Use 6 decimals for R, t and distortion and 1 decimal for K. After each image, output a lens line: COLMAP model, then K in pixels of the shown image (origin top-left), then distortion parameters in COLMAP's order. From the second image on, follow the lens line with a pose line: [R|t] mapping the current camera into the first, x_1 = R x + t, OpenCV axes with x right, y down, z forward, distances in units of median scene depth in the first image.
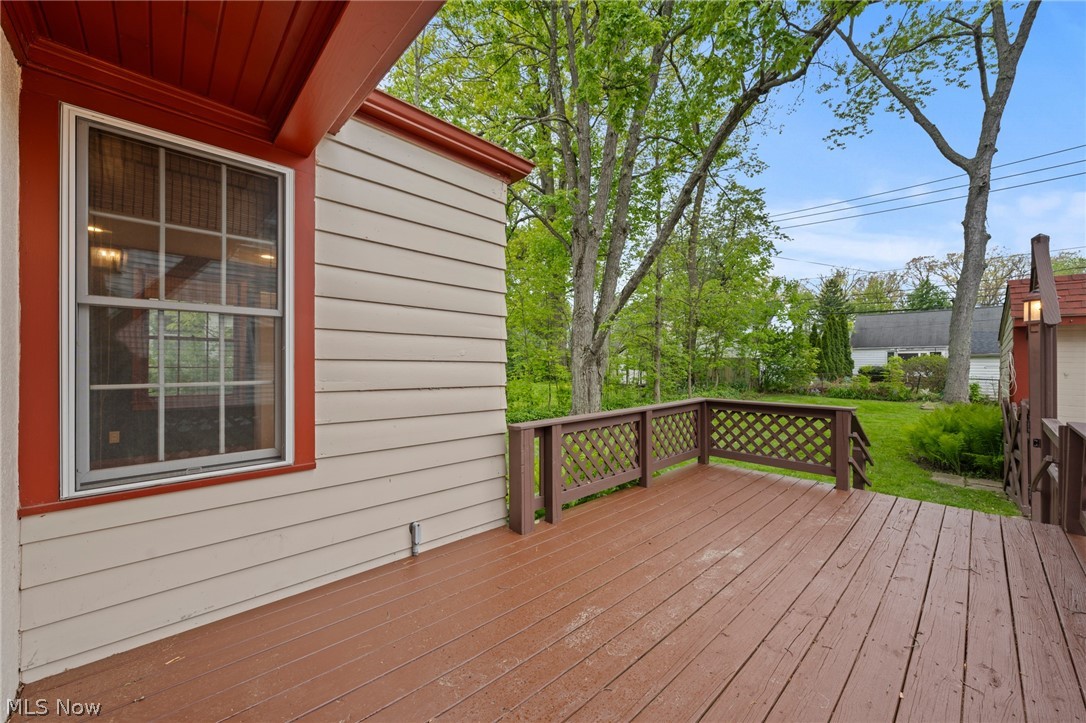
lens RADIAL K [[409.3, 0, 550.0], [0, 409.3, 361.1], [0, 0, 1]] dist [-0.004077, 0.000598]
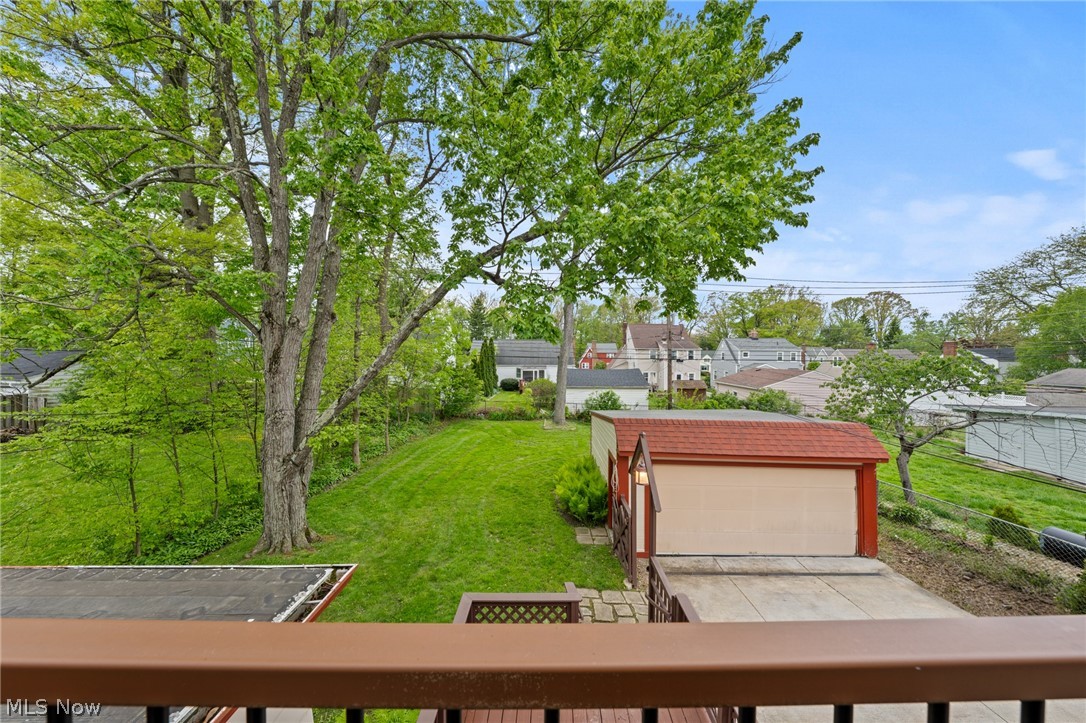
lens RADIAL K [[369.0, 0, 547.3], [0, 369.0, 358.4], [0, 0, 1]] dist [-0.004816, 0.000629]
pose [[0.696595, -0.004976, 0.717448, -0.051892], [-0.007780, 0.999865, 0.014489, -0.164926], [-0.717423, -0.015675, 0.696462, 0.053917]]
